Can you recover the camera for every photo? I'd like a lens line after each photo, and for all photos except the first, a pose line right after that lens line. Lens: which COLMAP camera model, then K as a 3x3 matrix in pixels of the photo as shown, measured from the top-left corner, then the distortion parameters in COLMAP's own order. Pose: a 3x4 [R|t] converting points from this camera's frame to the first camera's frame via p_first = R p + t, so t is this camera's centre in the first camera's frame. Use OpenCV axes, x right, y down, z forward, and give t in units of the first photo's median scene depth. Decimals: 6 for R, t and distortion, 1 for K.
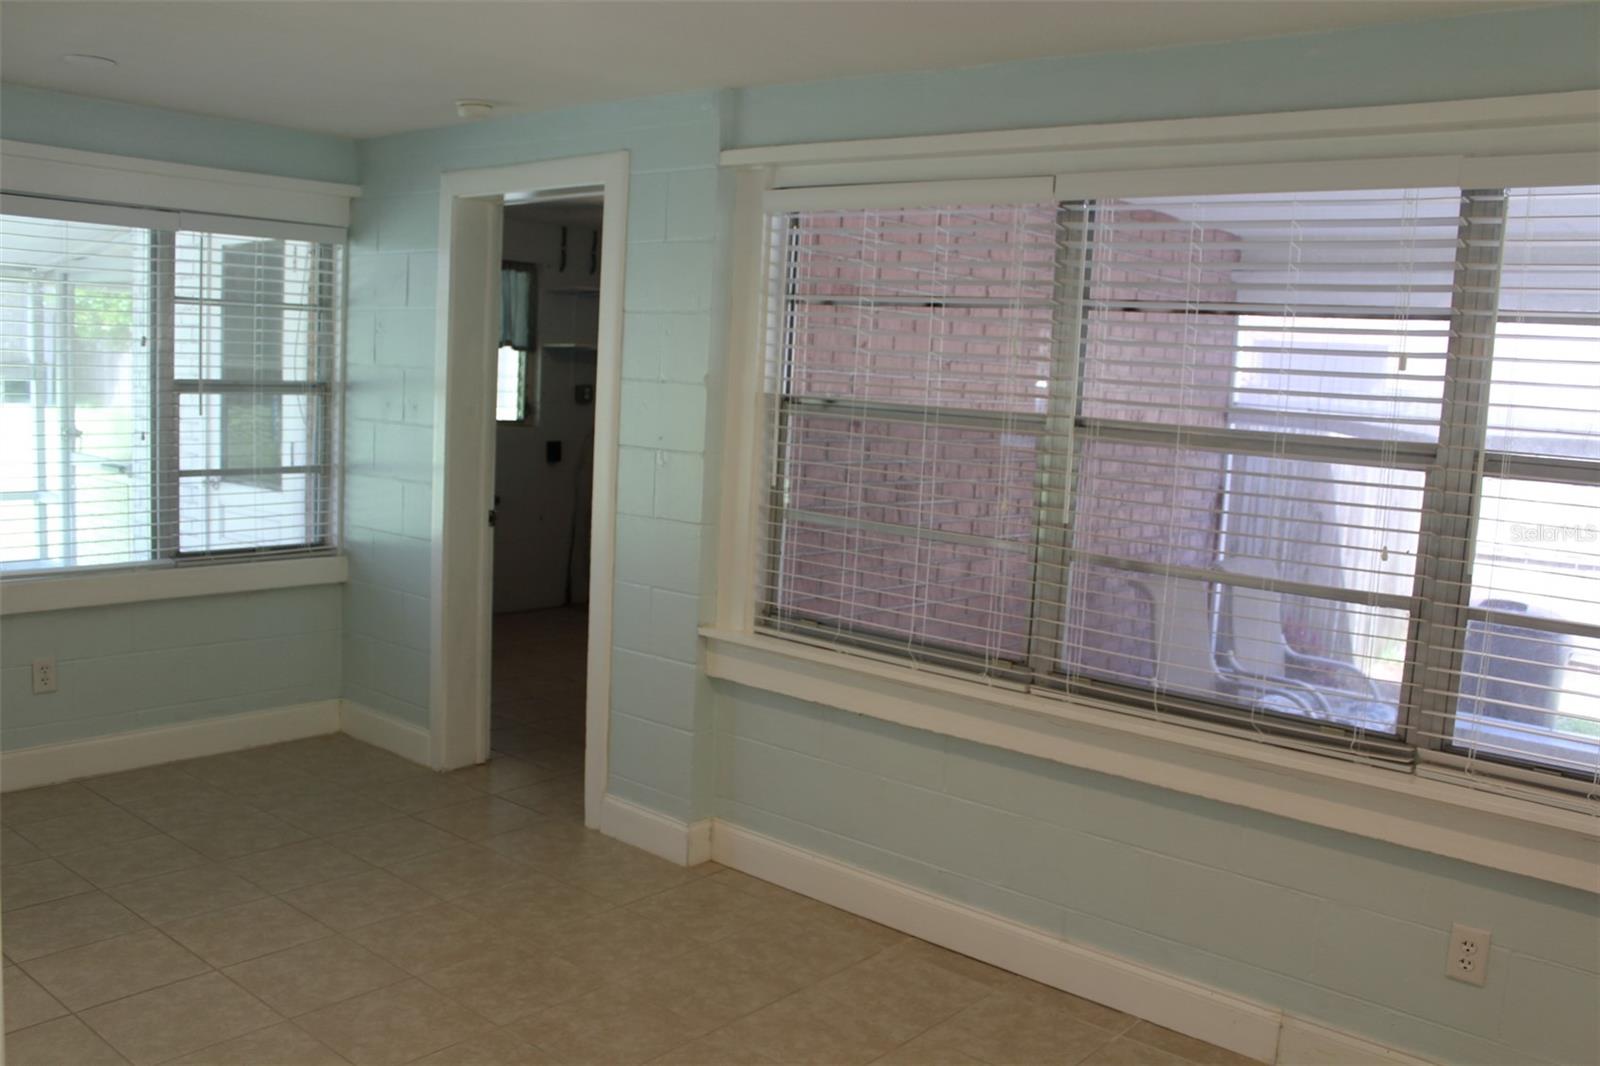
lens RADIAL K [[1386.3, 0, 800.0], [0, 1386.3, 533.0], [0, 0, 1]] dist [-0.152914, 0.118171]
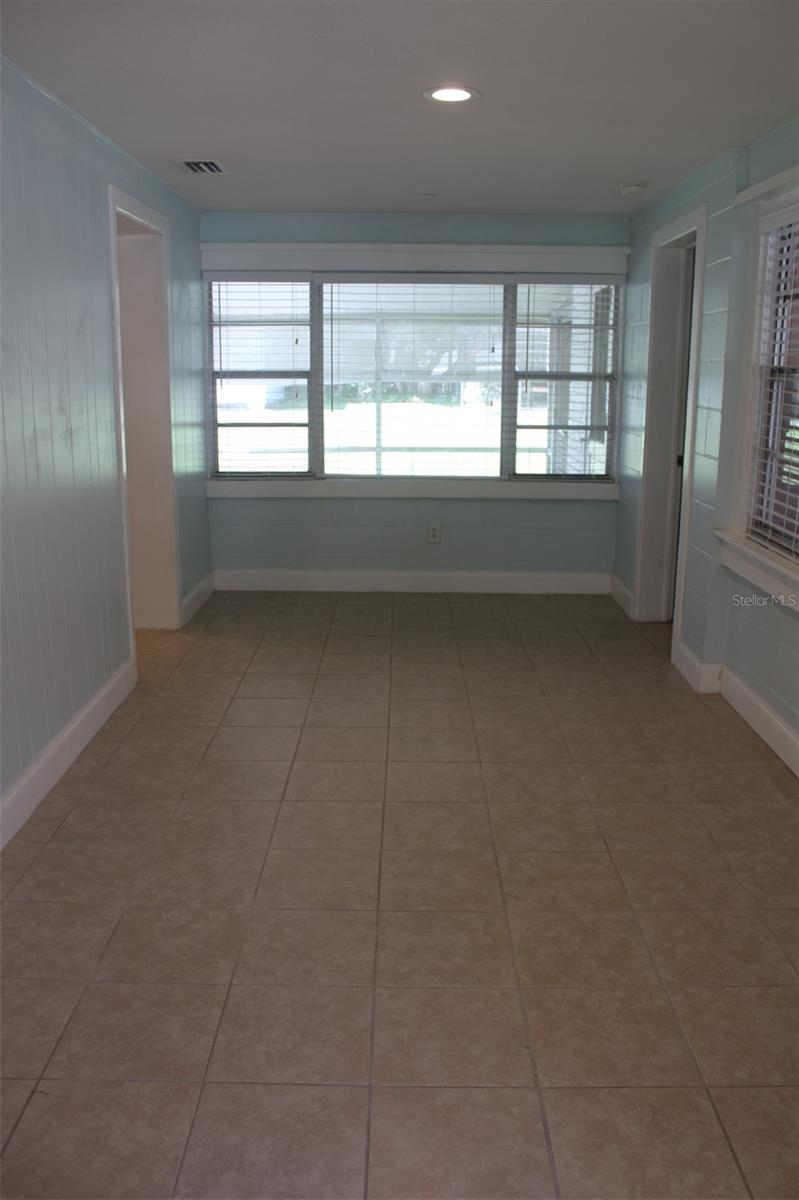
lens RADIAL K [[991.3, 0, 395.4], [0, 991.3, 598.6], [0, 0, 1]] dist [-0.153639, 0.134003]
pose [[0.641852, 0.133843, -0.755057, 0.492950], [-0.068247, 0.990713, 0.117602, 0.041972], [0.763785, -0.023953, 0.645026, 0.076648]]
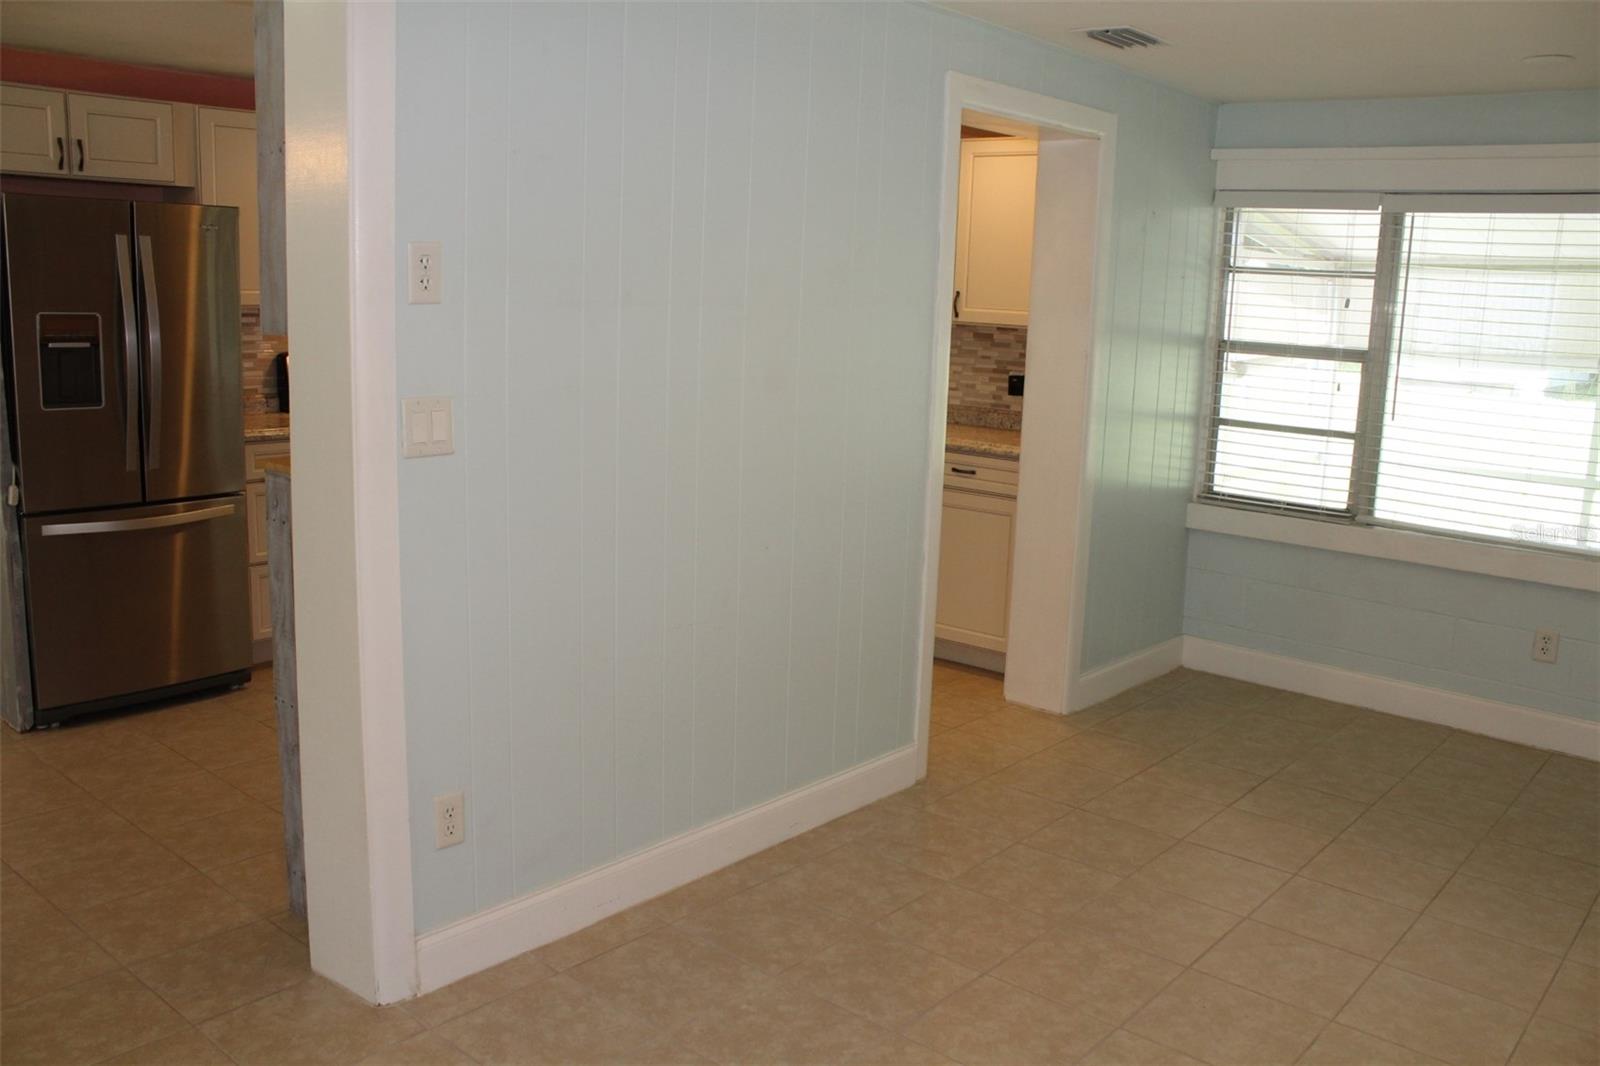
lens RADIAL K [[1321.7, 0, 806.4], [0, 1321.7, 528.5], [0, 0, 1]] dist [-0.153639, 0.134003]
pose [[-0.005497, 0.133359, -0.991053, 0.470976], [-0.159809, 0.978213, 0.132517, -0.026906], [0.987133, 0.159108, 0.015935, 0.423450]]
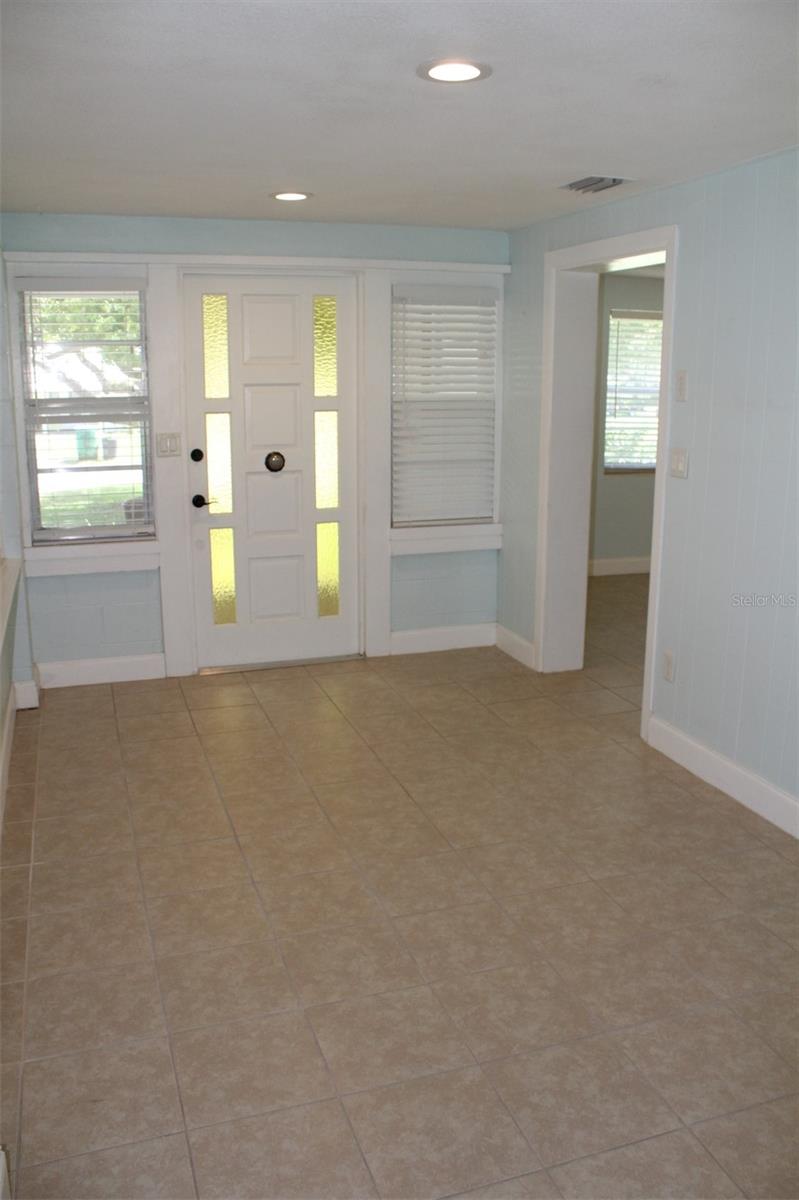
lens RADIAL K [[991.3, 0, 395.4], [0, 991.3, 598.6], [0, 0, 1]] dist [-0.153639, 0.134003]
pose [[-0.854314, -0.162741, 0.493623, -0.416157], [0.023774, 0.936487, 0.349894, -0.177046], [-0.519214, 0.310655, -0.796185, 1.183192]]
